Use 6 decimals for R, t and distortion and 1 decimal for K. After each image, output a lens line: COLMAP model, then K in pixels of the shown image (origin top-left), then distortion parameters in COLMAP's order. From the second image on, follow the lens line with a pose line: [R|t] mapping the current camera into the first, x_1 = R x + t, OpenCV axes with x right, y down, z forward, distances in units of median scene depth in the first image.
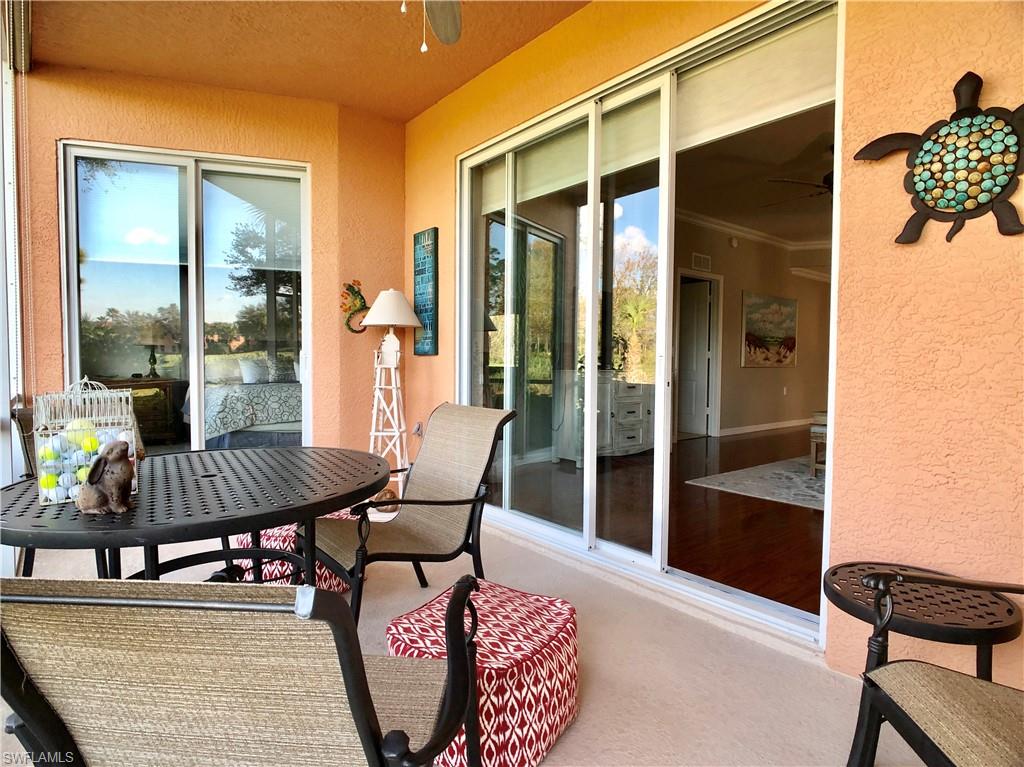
lens RADIAL K [[557.1, 0, 509.1], [0, 557.1, 379.4], [0, 0, 1]] dist [-0.005644, 0.000883]
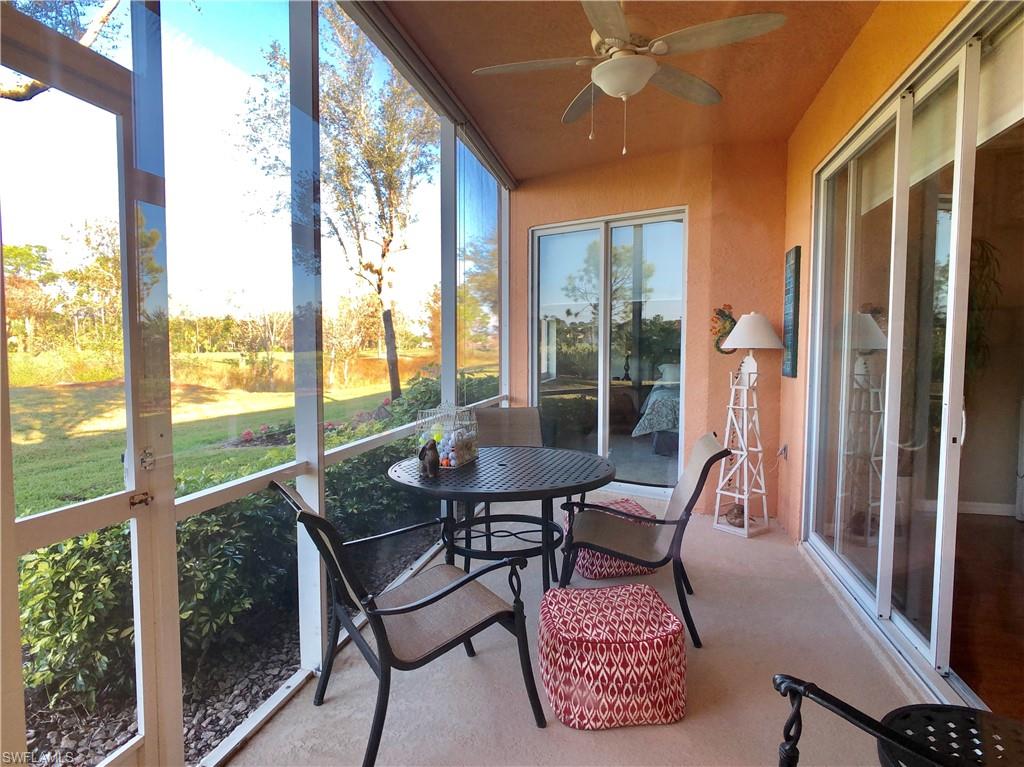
lens RADIAL K [[557.1, 0, 509.1], [0, 557.1, 379.4], [0, 0, 1]] dist [-0.005644, 0.000883]
pose [[0.628038, 0.034342, -0.777425, 0.333807], [-0.029660, 0.999356, 0.020185, -0.049330], [0.777618, 0.010381, 0.628652, 0.008510]]
